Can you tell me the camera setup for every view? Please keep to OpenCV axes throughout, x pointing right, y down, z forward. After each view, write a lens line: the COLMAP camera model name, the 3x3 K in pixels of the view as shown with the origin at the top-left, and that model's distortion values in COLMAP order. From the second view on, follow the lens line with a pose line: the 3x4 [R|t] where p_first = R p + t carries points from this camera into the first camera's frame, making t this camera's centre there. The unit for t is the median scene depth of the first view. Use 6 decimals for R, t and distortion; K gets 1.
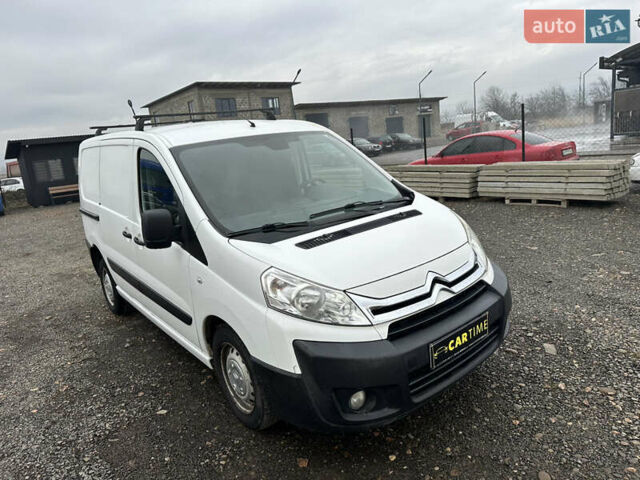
lens RADIAL K [[449.9, 0, 318.9], [0, 449.9, 236.8], [0, 0, 1]] dist [0.033839, -0.031096]
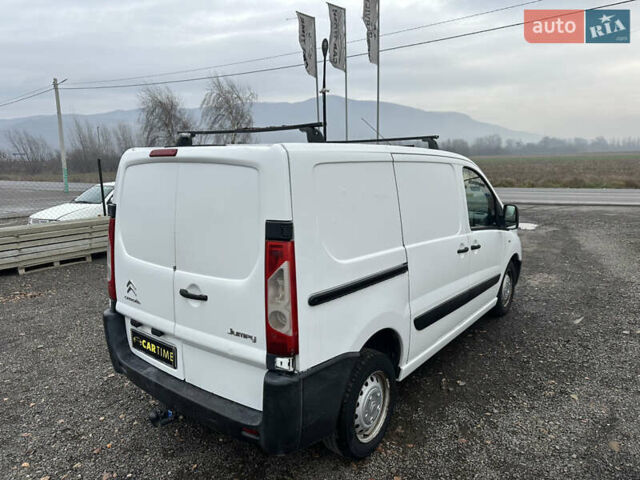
lens RADIAL K [[449.9, 0, 315.3], [0, 449.9, 236.9], [0, 0, 1]] dist [0.033839, -0.031096]
pose [[-0.239407, -0.056821, 0.969255, -1.732131], [0.258109, 0.958640, 0.119952, -0.313455], [-0.935983, 0.278891, -0.214839, 2.002250]]
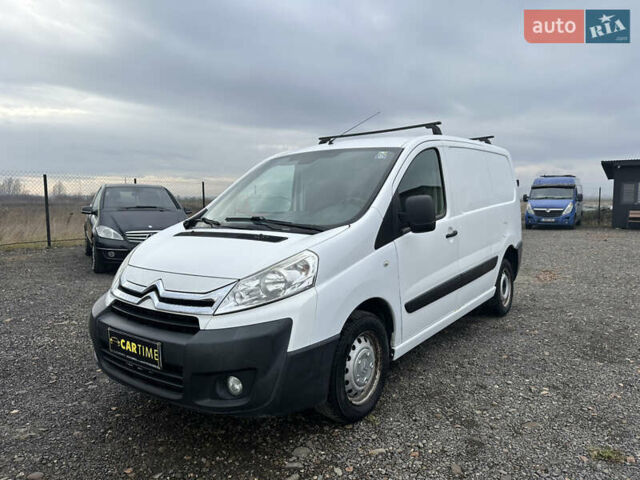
lens RADIAL K [[449.9, 0, 320.6], [0, 449.9, 234.5], [0, 0, 1]] dist [0.033839, -0.031096]
pose [[0.241793, 0.180068, -0.953474, 1.148742], [-0.228668, 0.965529, 0.124356, -0.206837], [0.942999, 0.187961, 0.274633, 0.915749]]
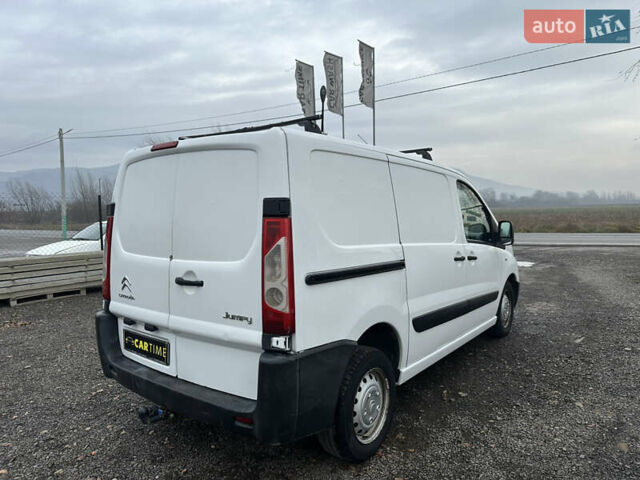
lens RADIAL K [[449.9, 0, 320.4], [0, 449.9, 234.4], [0, 0, 1]] dist [0.033839, -0.031096]
pose [[-0.253427, 0.059687, 0.965511, -1.740321], [0.256981, 0.966386, 0.007712, -0.190933], [-0.932596, 0.250072, -0.260246, 2.034703]]
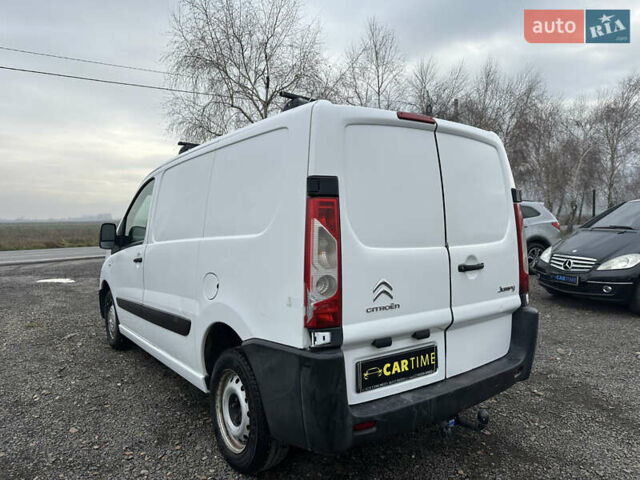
lens RADIAL K [[449.9, 0, 319.1], [0, 449.9, 234.7], [0, 0, 1]] dist [0.033839, -0.031096]
pose [[-0.992551, 0.115574, 0.038542, -0.579189], [0.121518, 0.961820, 0.245224, -0.466163], [-0.008728, 0.248081, -0.968700, 2.889446]]
